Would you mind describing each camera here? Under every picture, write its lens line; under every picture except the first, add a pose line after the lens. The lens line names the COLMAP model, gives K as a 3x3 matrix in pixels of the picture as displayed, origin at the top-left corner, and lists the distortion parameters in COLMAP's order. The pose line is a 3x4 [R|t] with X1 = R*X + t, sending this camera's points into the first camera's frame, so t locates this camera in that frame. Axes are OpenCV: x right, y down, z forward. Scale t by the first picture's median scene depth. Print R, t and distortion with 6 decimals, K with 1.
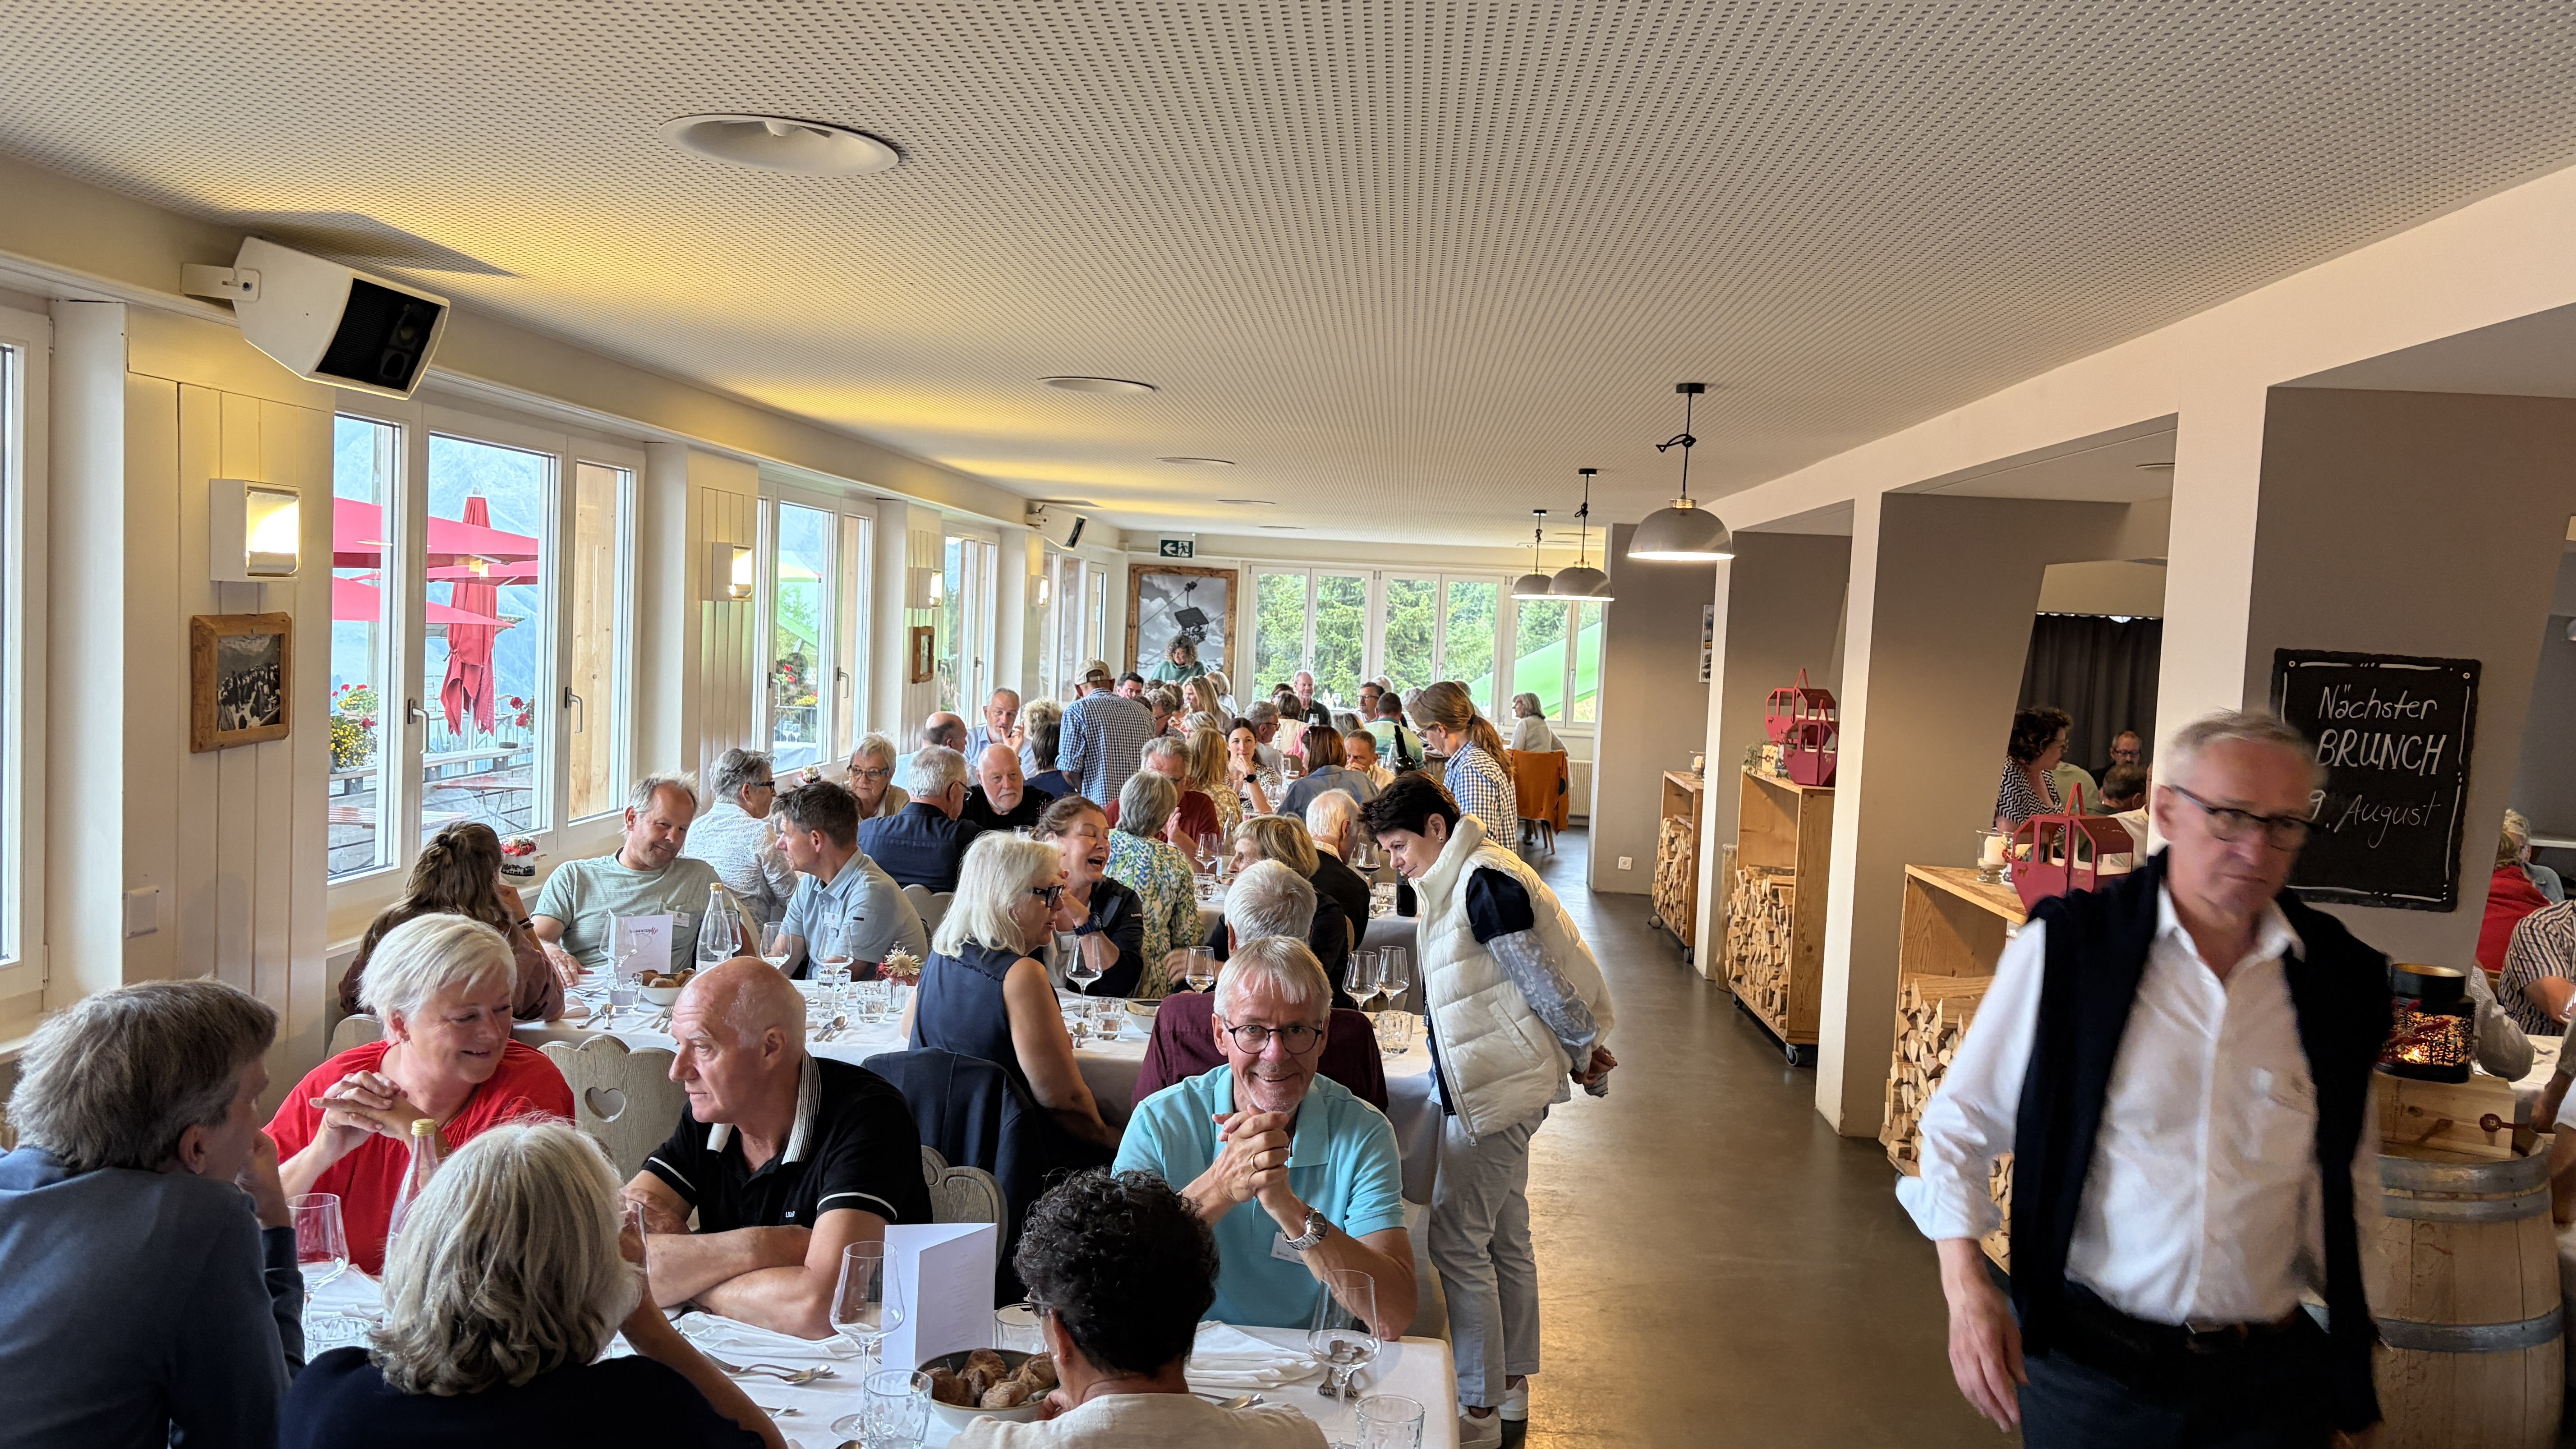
lens RADIAL K [[1937.9, 0, 1285.3], [0, 1937.9, 727.2], [0, 0, 1]] dist [0.012151, 0.004762]
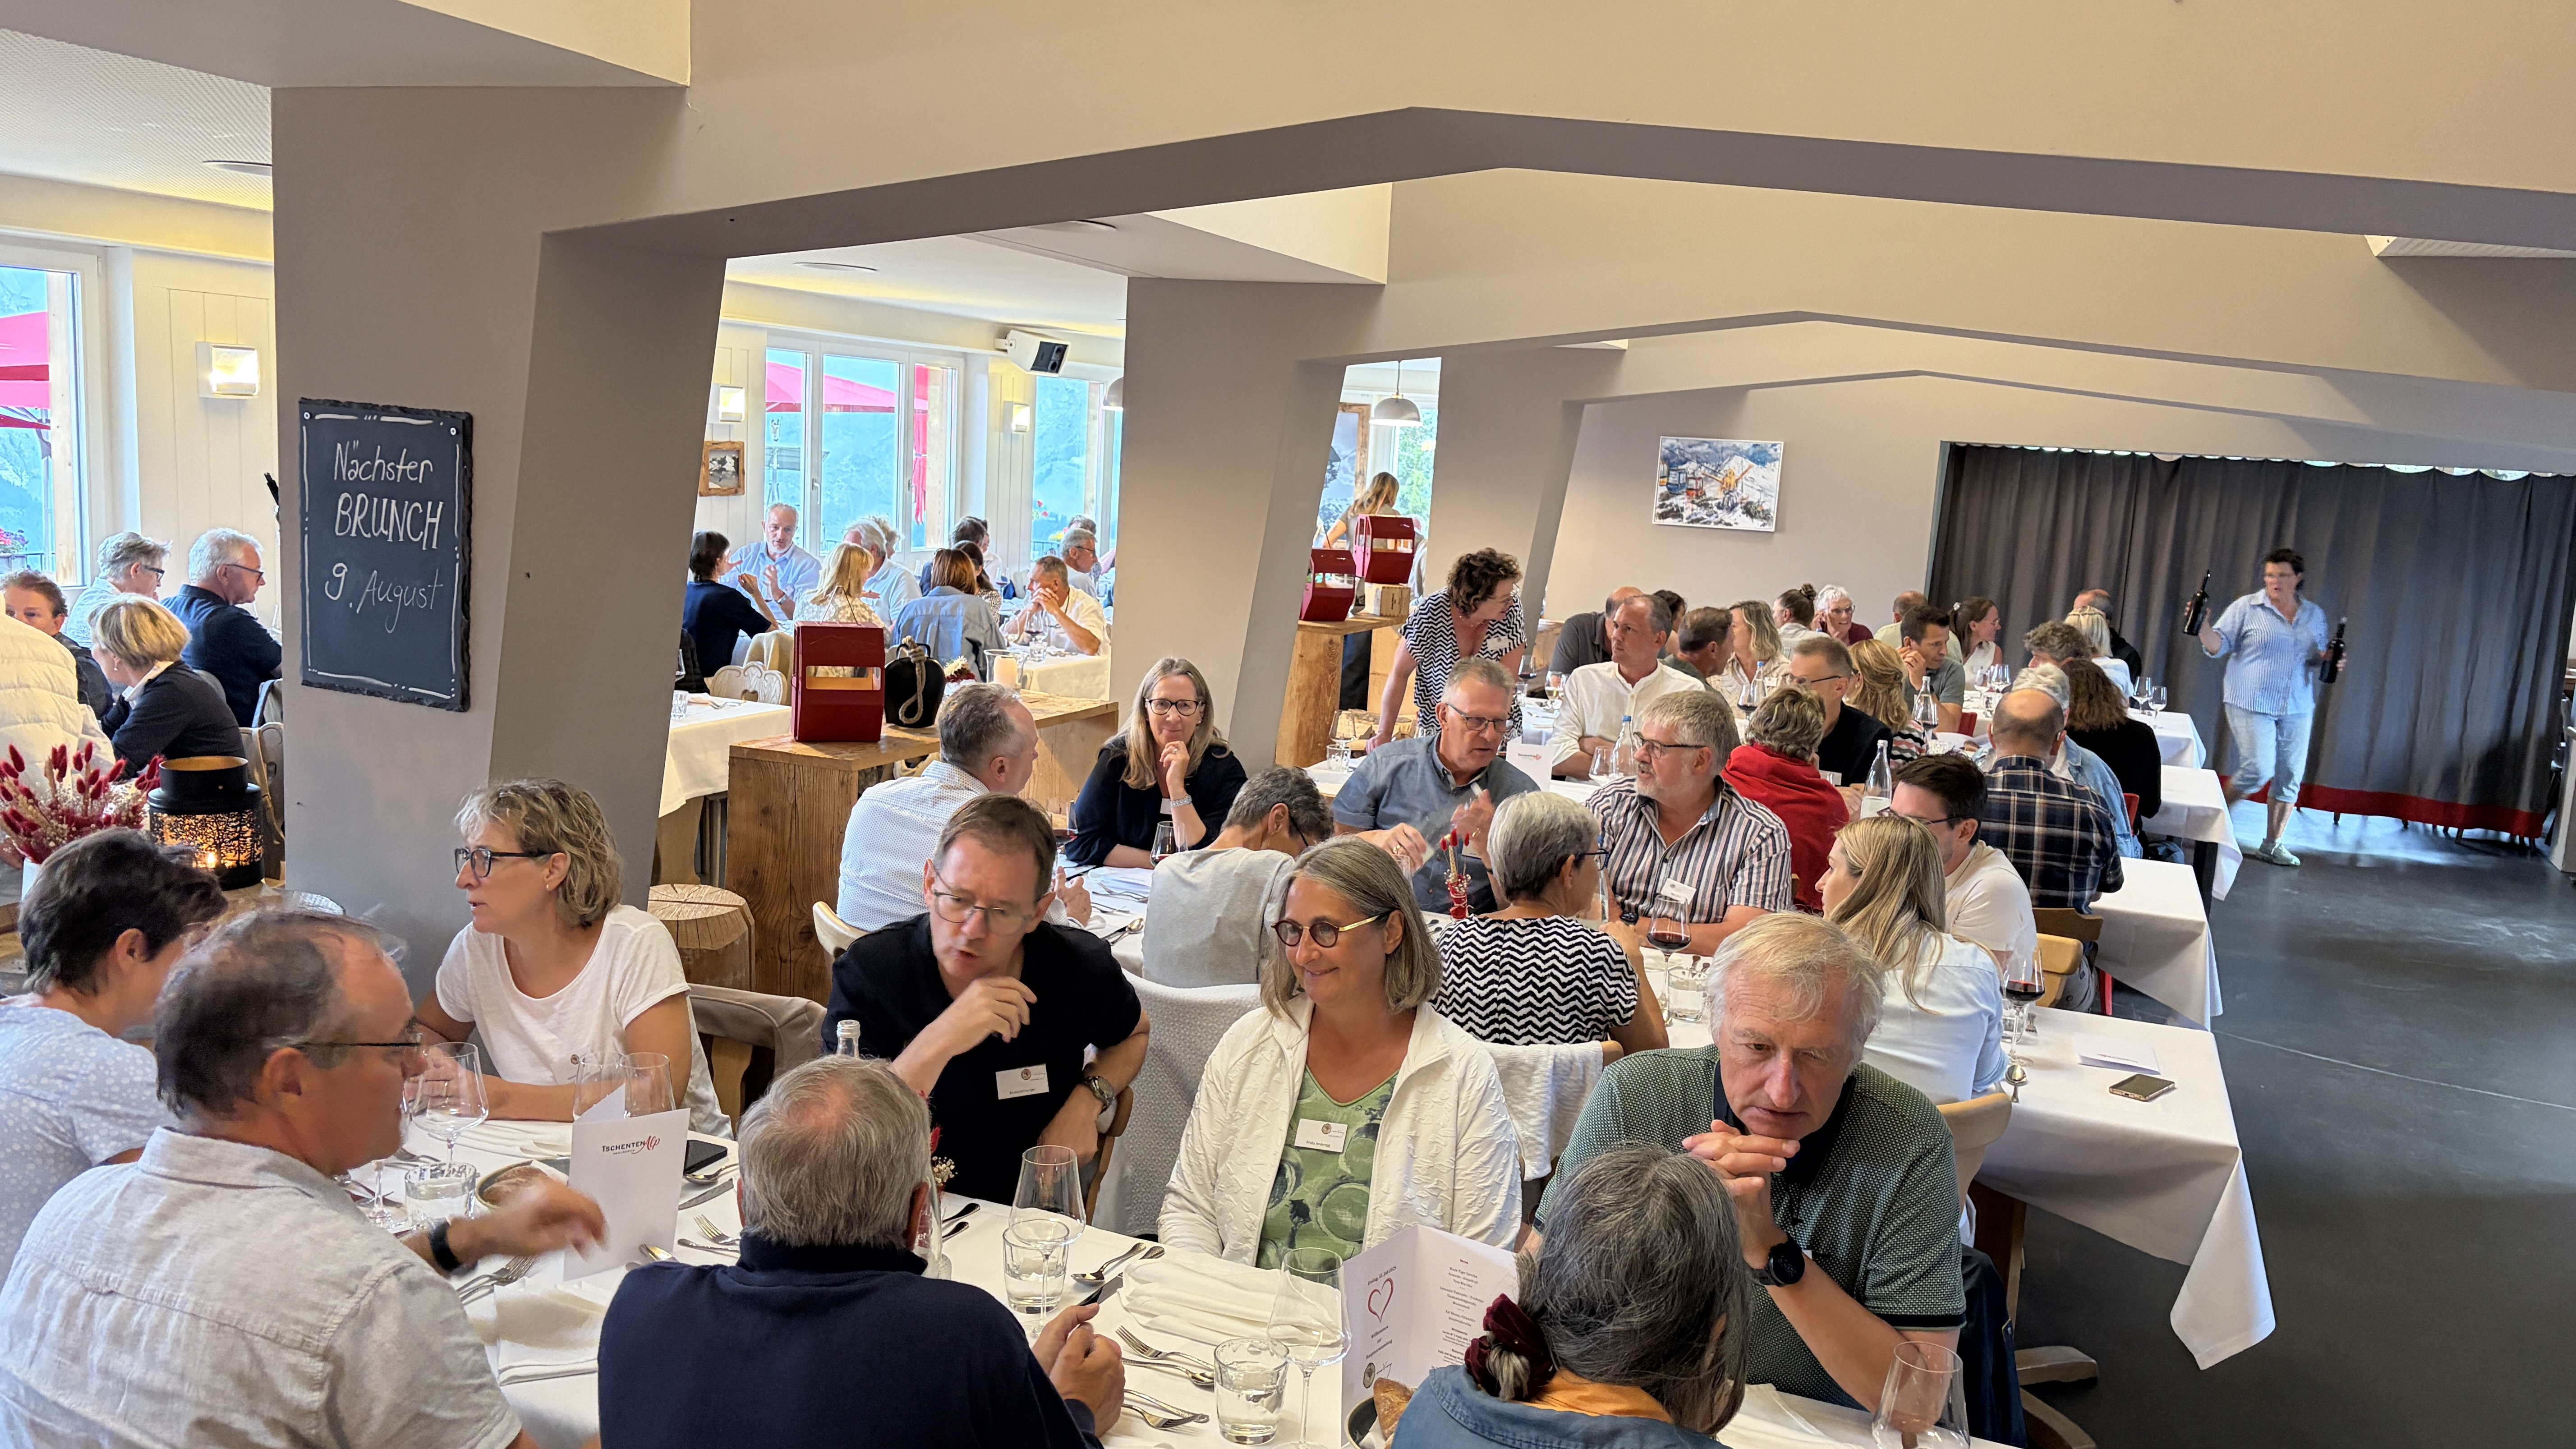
lens RADIAL K [[1937.9, 0, 1288.7], [0, 1937.9, 729.4], [0, 0, 1]] dist [0.012151, 0.004762]
pose [[0.943622, 0.059707, -0.325595, 0.260673], [-0.035756, 0.996229, 0.079058, 0.004793], [0.329087, -0.062959, 0.942198, 0.067986]]
